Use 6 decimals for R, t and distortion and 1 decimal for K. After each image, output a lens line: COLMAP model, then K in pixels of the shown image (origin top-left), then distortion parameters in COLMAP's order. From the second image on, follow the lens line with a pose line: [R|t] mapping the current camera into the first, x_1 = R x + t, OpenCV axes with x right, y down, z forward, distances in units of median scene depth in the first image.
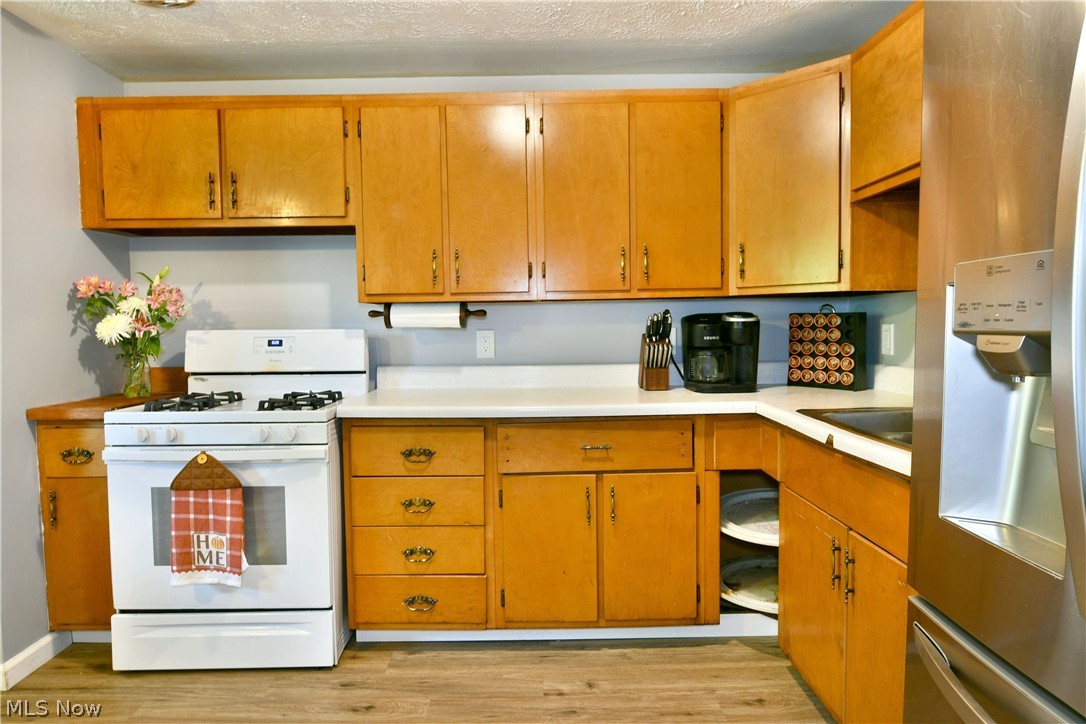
lens RADIAL K [[654.5, 0, 535.5], [0, 654.5, 358.4], [0, 0, 1]] dist [-0.011397, -0.006085]
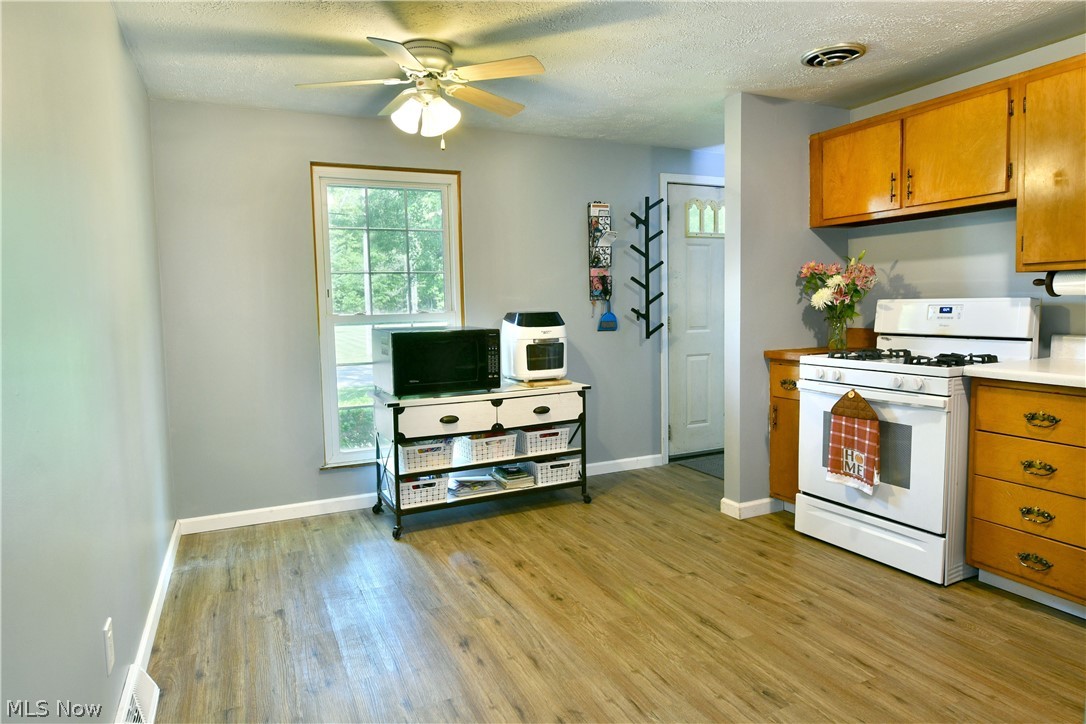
lens RADIAL K [[654.5, 0, 535.5], [0, 654.5, 358.4], [0, 0, 1]] dist [-0.011397, -0.006085]
pose [[0.408174, 0.075193, -0.909802, 0.414851], [-0.029564, 0.997168, 0.069150, 0.003801], [0.912425, -0.001328, 0.409241, -0.146114]]
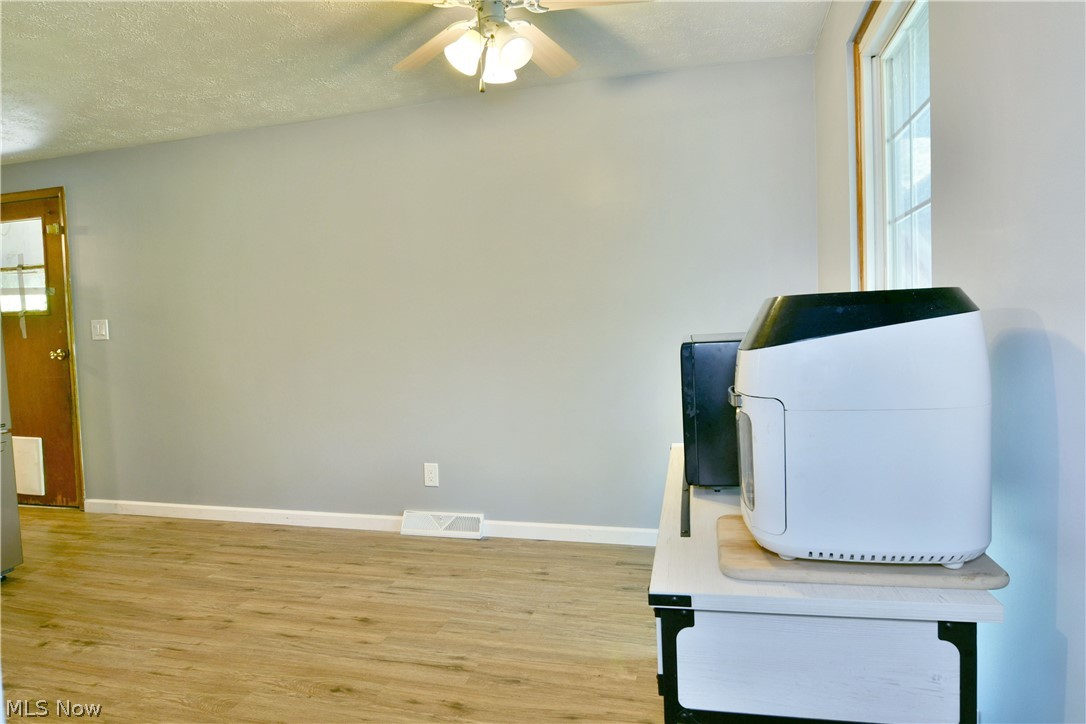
lens RADIAL K [[654.5, 0, 535.5], [0, 654.5, 358.4], [0, 0, 1]] dist [-0.011397, -0.006085]
pose [[-0.960018, 0.029019, 0.278430, -1.075520], [0.058508, 0.993446, 0.098193, -0.011295], [-0.273756, 0.110558, -0.955424, 1.059899]]
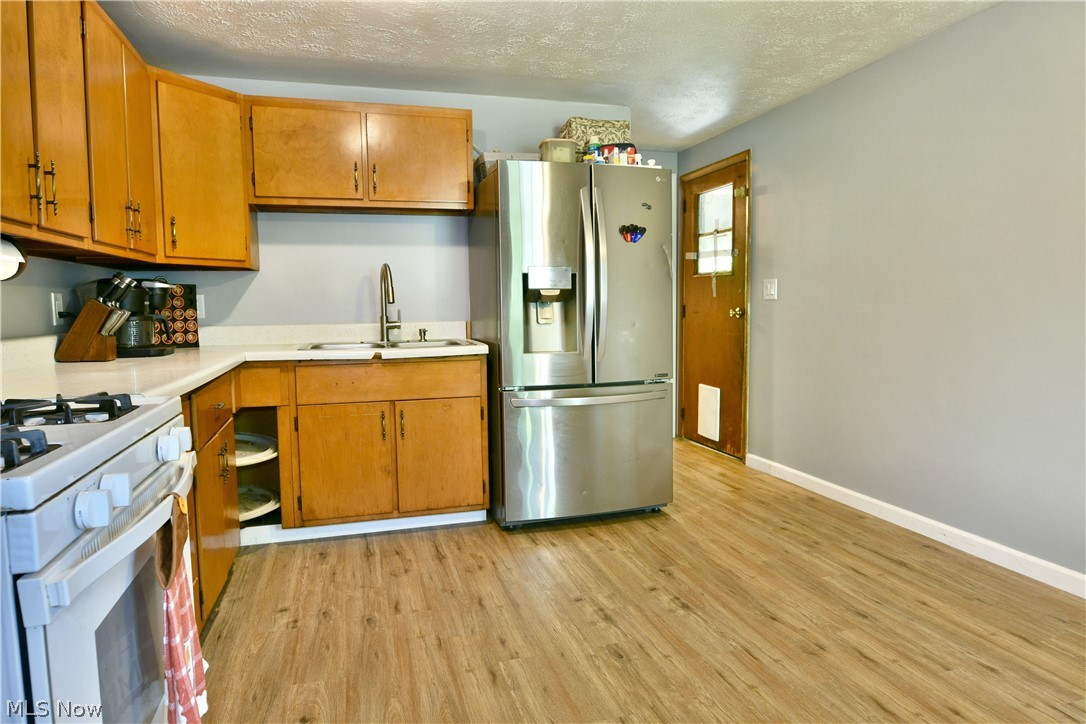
lens RADIAL K [[654.5, 0, 535.5], [0, 654.5, 358.4], [0, 0, 1]] dist [-0.011397, -0.006085]
pose [[-0.270563, -0.063185, 0.960627, -0.989321], [0.066148, 0.994265, 0.084028, 0.010573], [-0.960427, 0.086278, -0.264832, 0.783173]]
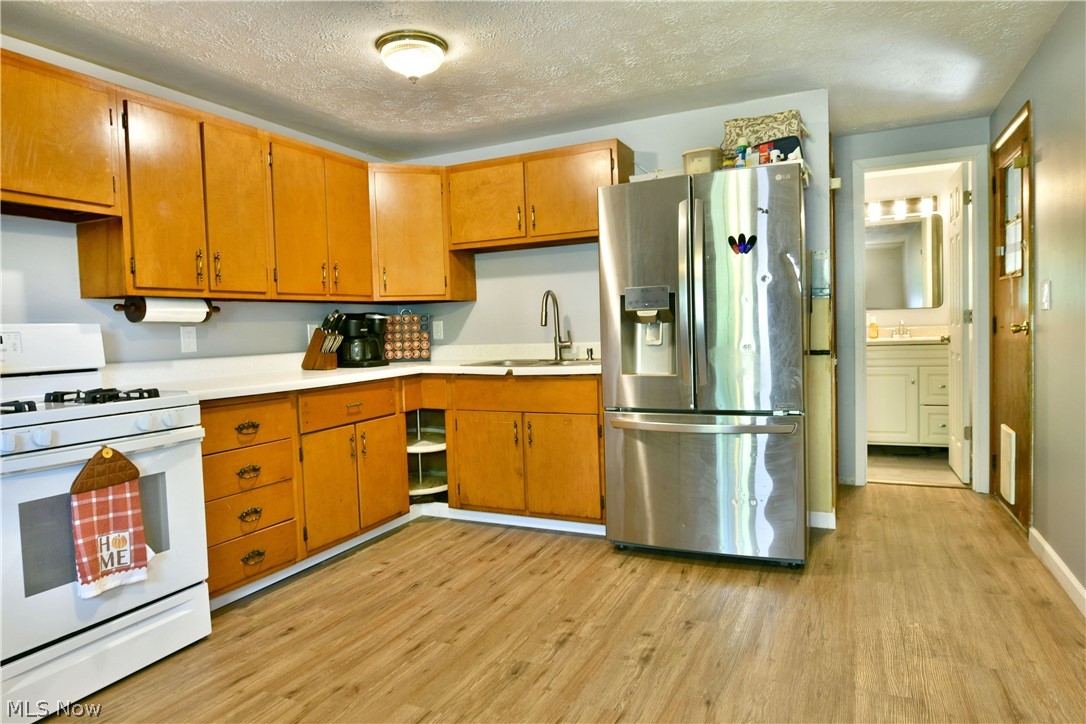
lens RADIAL K [[654.5, 0, 535.5], [0, 654.5, 358.4], [0, 0, 1]] dist [-0.011397, -0.006085]
pose [[0.439179, -0.043495, 0.897346, -0.980057], [0.073959, 0.997187, 0.012137, 0.048058], [-0.895350, 0.061036, 0.441161, 0.026382]]
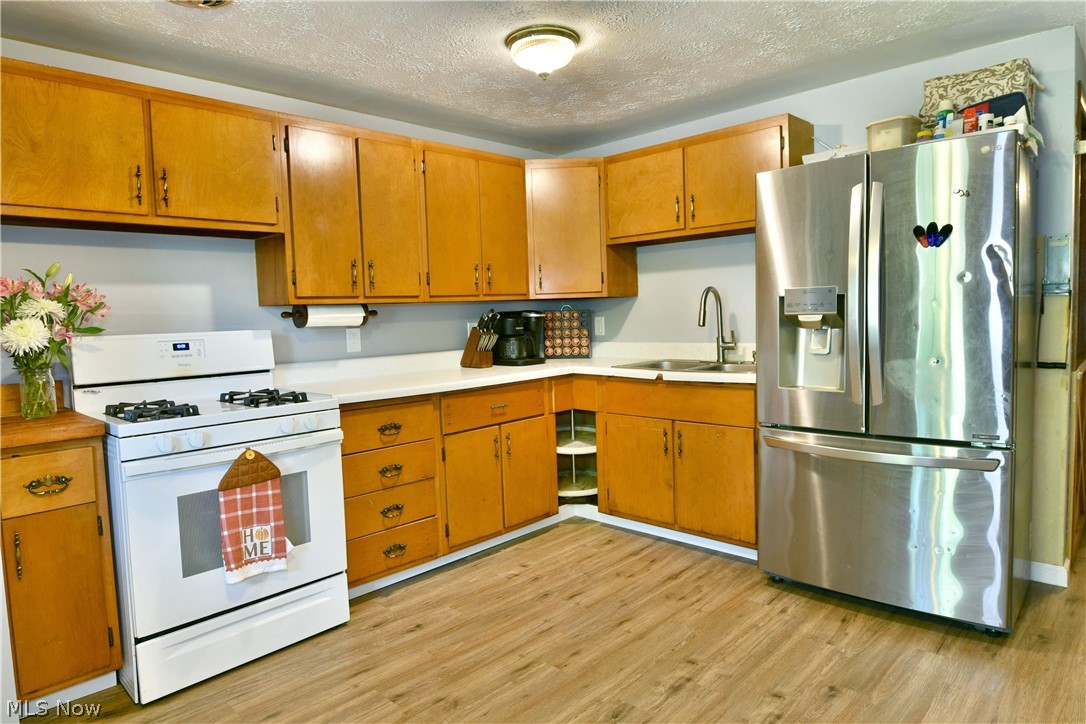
lens RADIAL K [[654.5, 0, 535.5], [0, 654.5, 358.4], [0, 0, 1]] dist [-0.011397, -0.006085]
pose [[0.700136, -0.060824, 0.711414, -0.843244], [0.062600, 0.997757, 0.023699, 0.004129], [-0.711260, 0.027942, 0.702373, -0.053352]]
